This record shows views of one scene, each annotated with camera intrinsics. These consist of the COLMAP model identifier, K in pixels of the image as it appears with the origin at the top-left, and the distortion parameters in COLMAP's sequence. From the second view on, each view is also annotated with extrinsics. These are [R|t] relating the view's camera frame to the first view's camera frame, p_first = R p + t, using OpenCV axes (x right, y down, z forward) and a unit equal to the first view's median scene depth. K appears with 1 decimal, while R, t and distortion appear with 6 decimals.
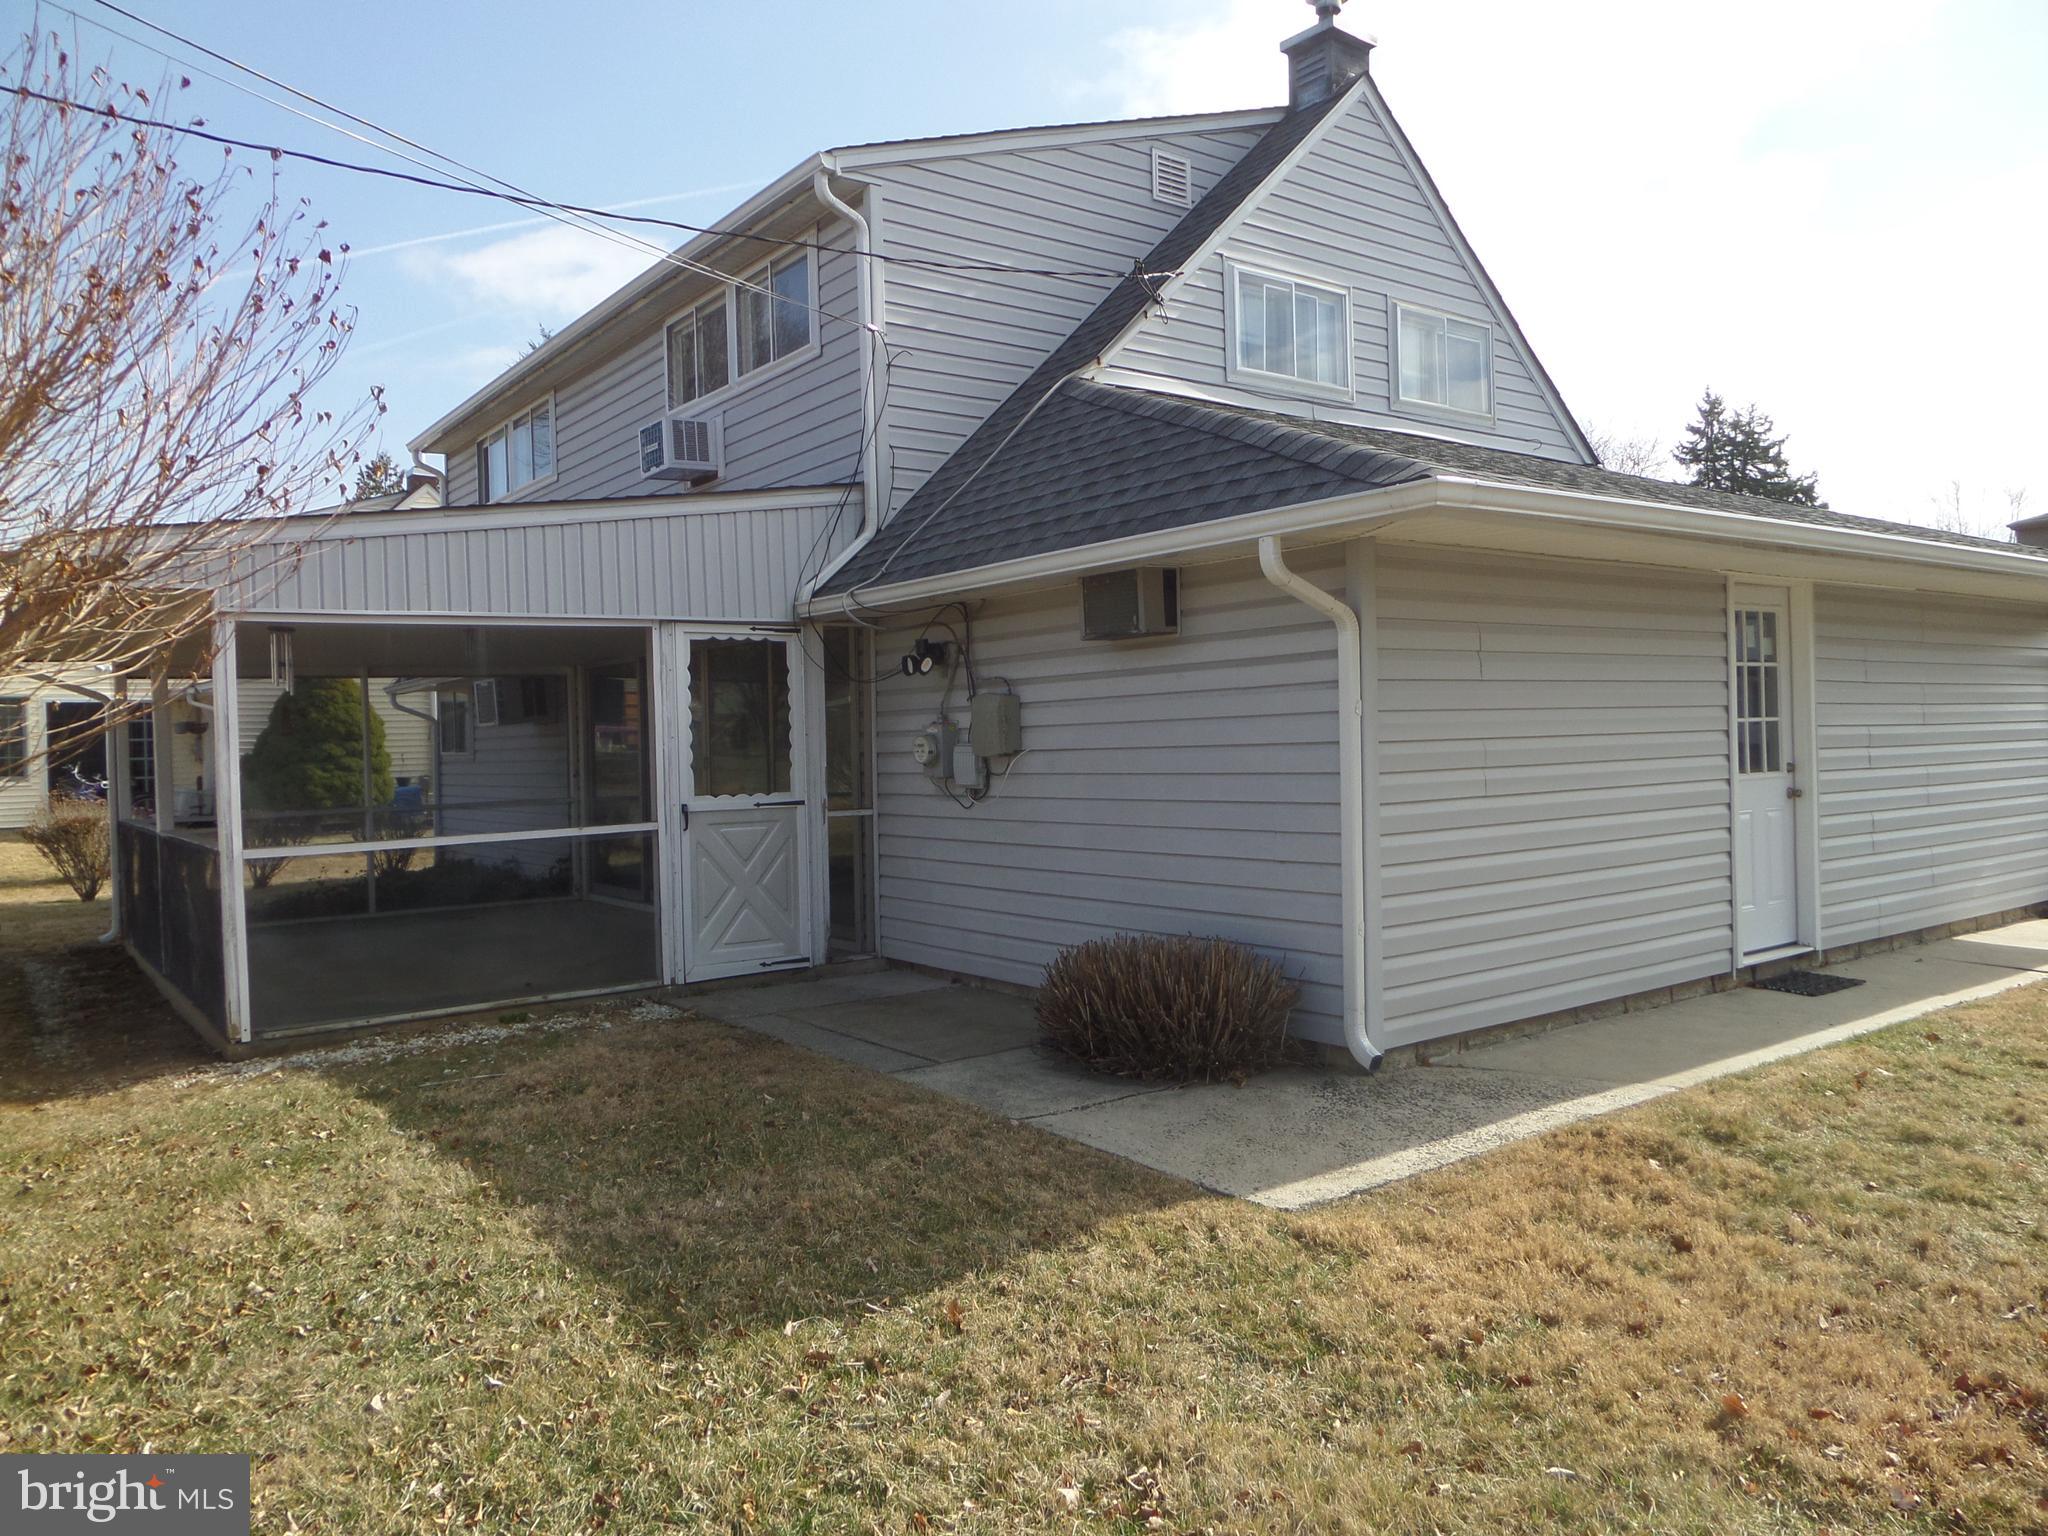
lens RADIAL K [[1473.7, 0, 1019.2], [0, 1473.7, 769.4], [0, 0, 1]] dist [-0.005886, -0.022067]
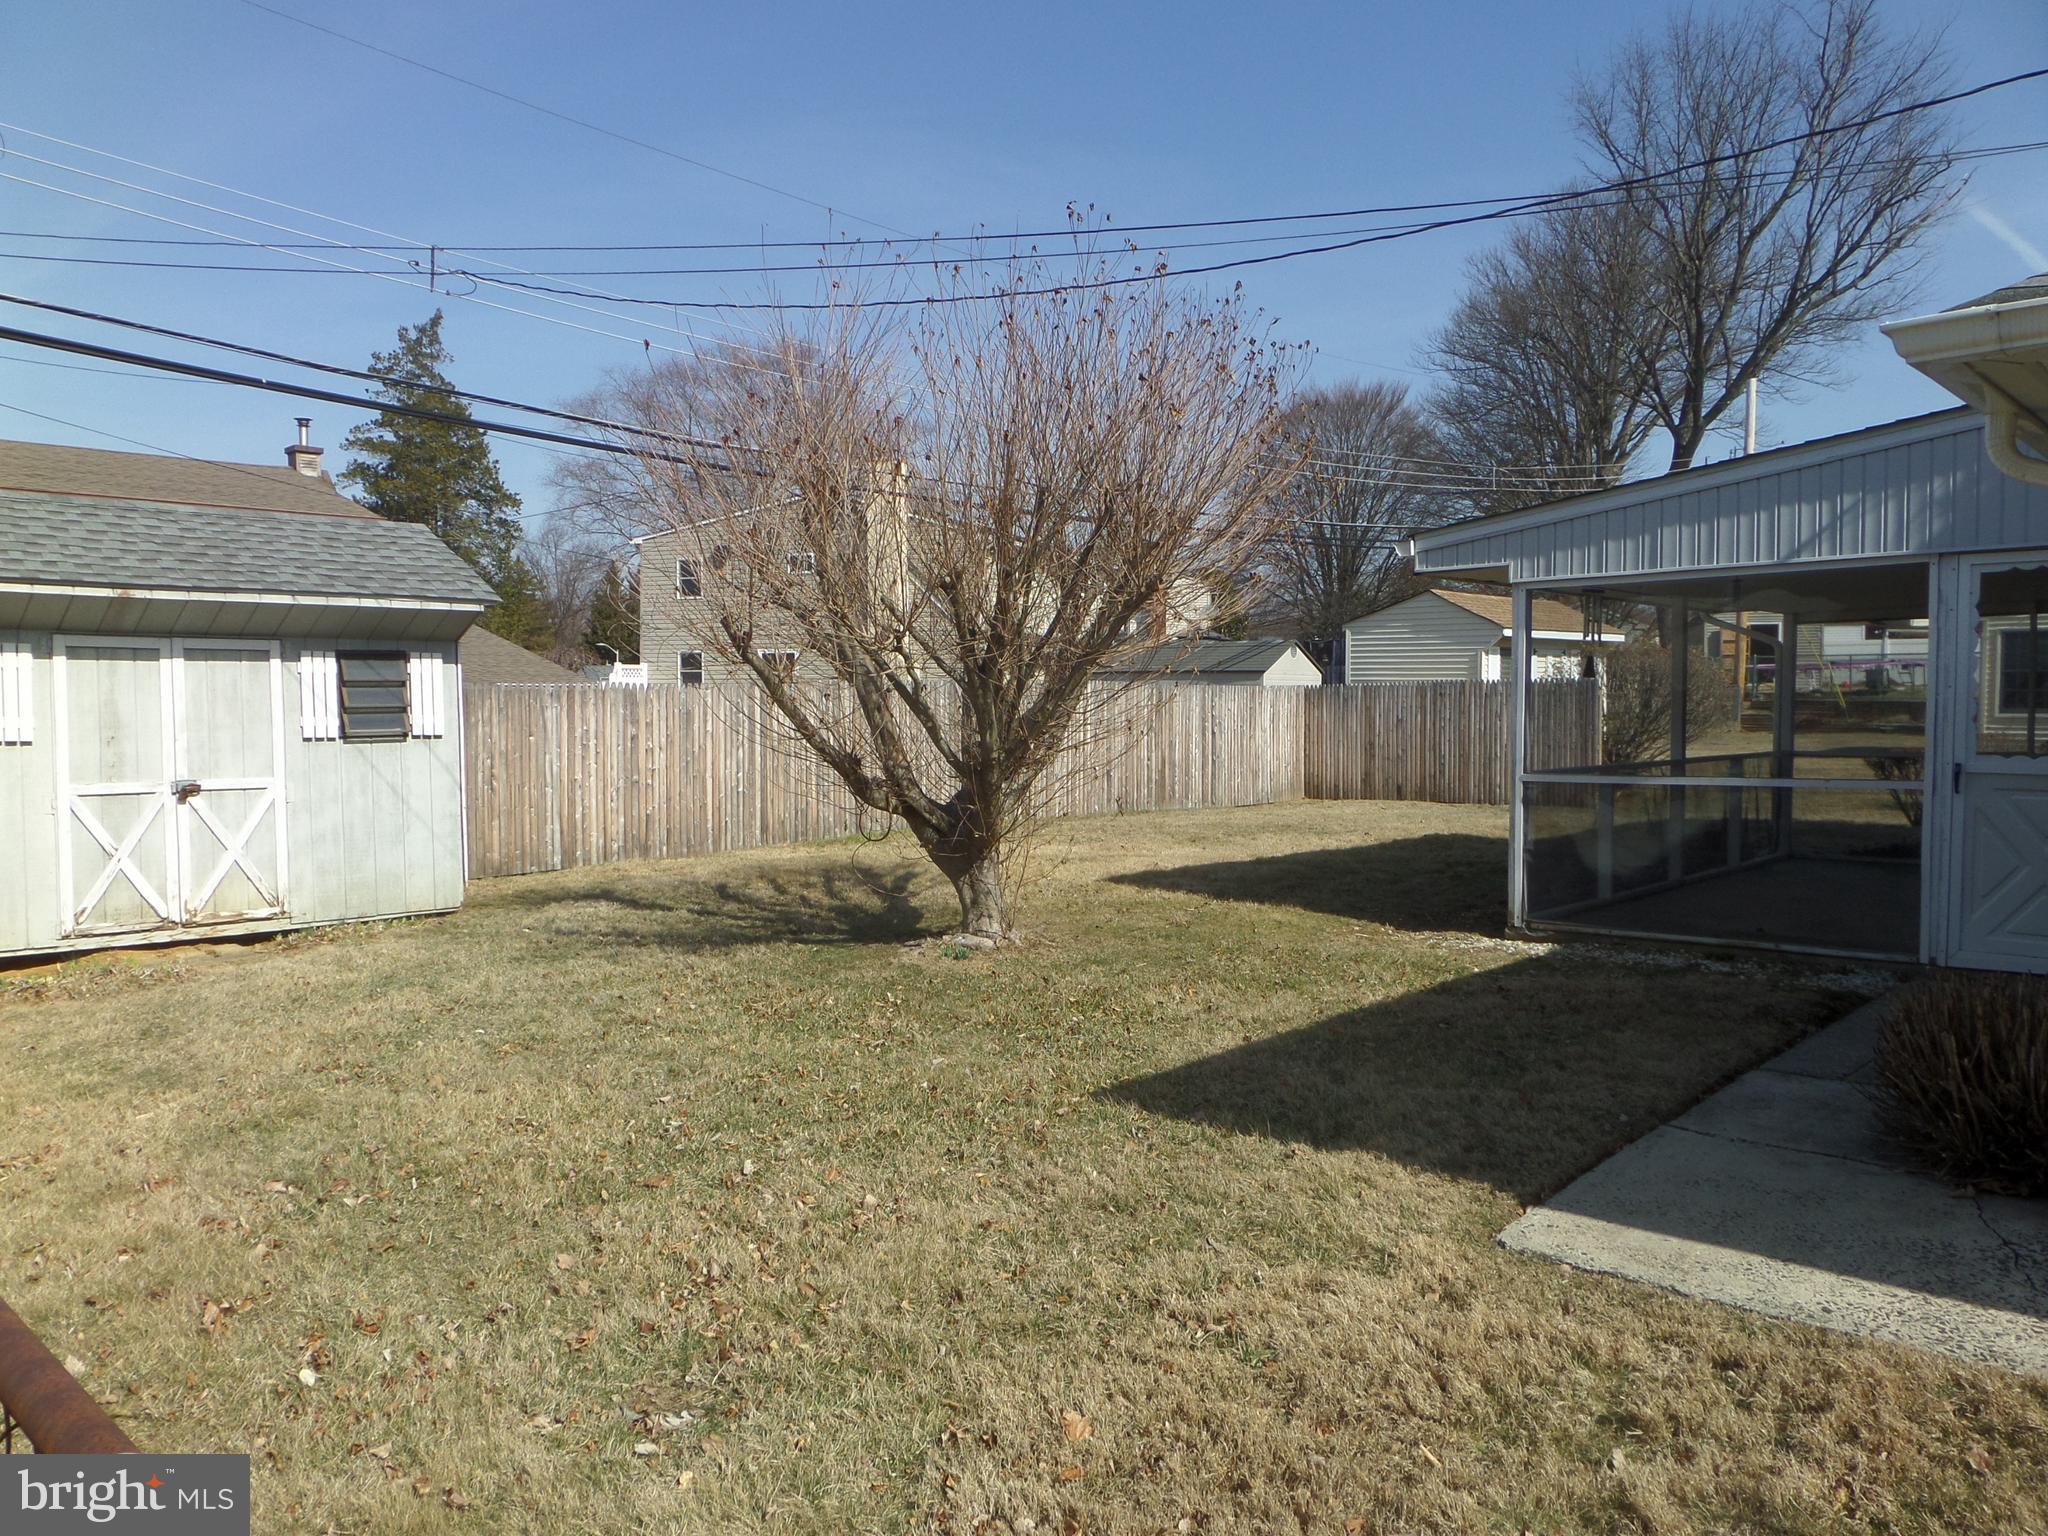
lens RADIAL K [[1473.7, 0, 1019.2], [0, 1473.7, 769.4], [0, 0, 1]] dist [-0.005886, -0.022067]
pose [[0.183548, 0.069069, -0.980581, 0.524781], [-0.016097, 0.997606, 0.067255, -0.022176], [0.982879, 0.003440, 0.184221, 0.295404]]
